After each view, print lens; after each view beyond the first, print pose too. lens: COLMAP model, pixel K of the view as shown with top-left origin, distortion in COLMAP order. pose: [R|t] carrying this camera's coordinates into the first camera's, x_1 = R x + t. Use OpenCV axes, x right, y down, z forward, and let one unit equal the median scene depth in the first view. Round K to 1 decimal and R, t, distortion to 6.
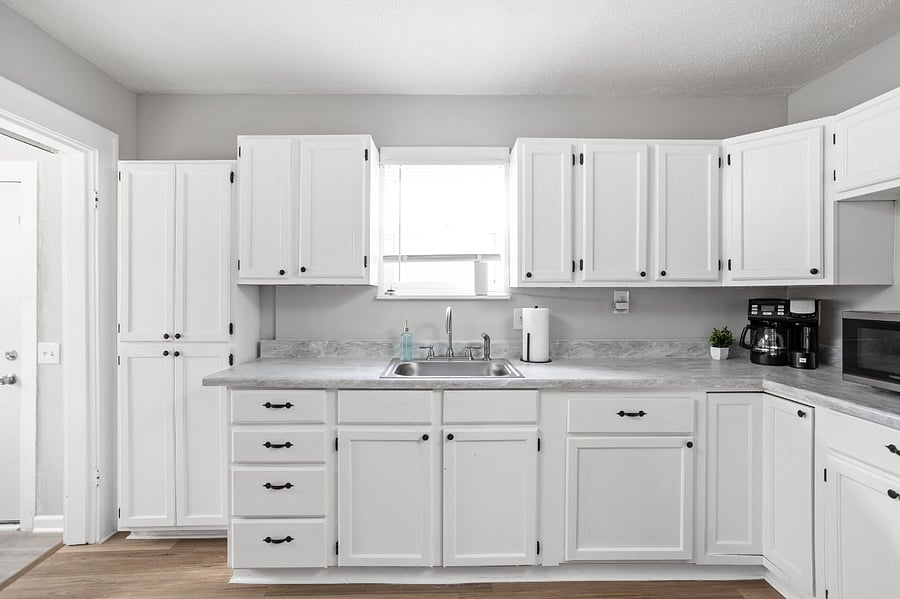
lens RADIAL K [[436.1, 0, 445.0], [0, 436.1, 293.2], [0, 0, 1]] dist [-0.014396, 0.000086]
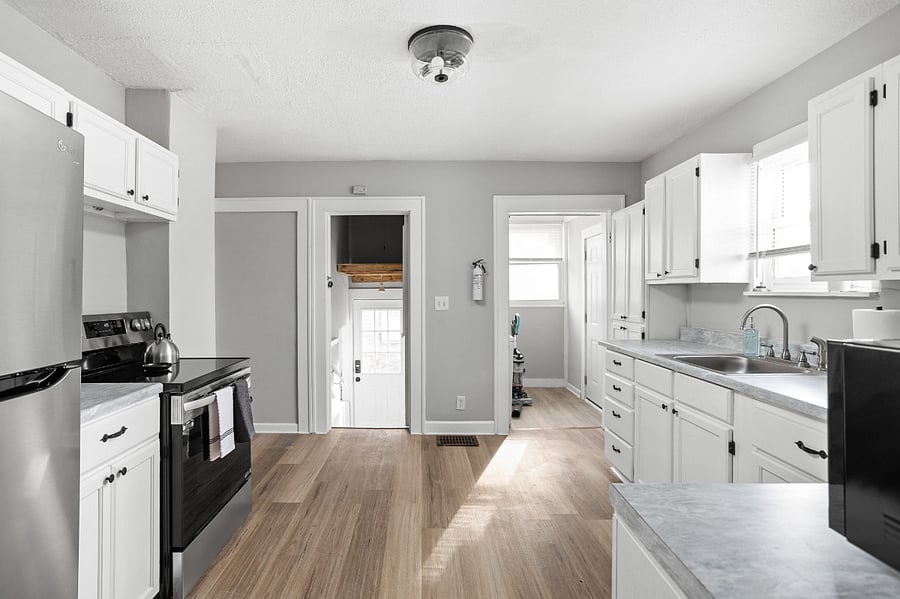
lens RADIAL K [[436.1, 0, 445.6], [0, 436.1, 292.0], [0, 0, 1]] dist [-0.014396, 0.000086]
pose [[0.025495, -0.000625, -0.999675, 0.897208], [0.008777, 0.999961, -0.000401, -0.000777], [0.999636, -0.008764, 0.025499, 0.270119]]
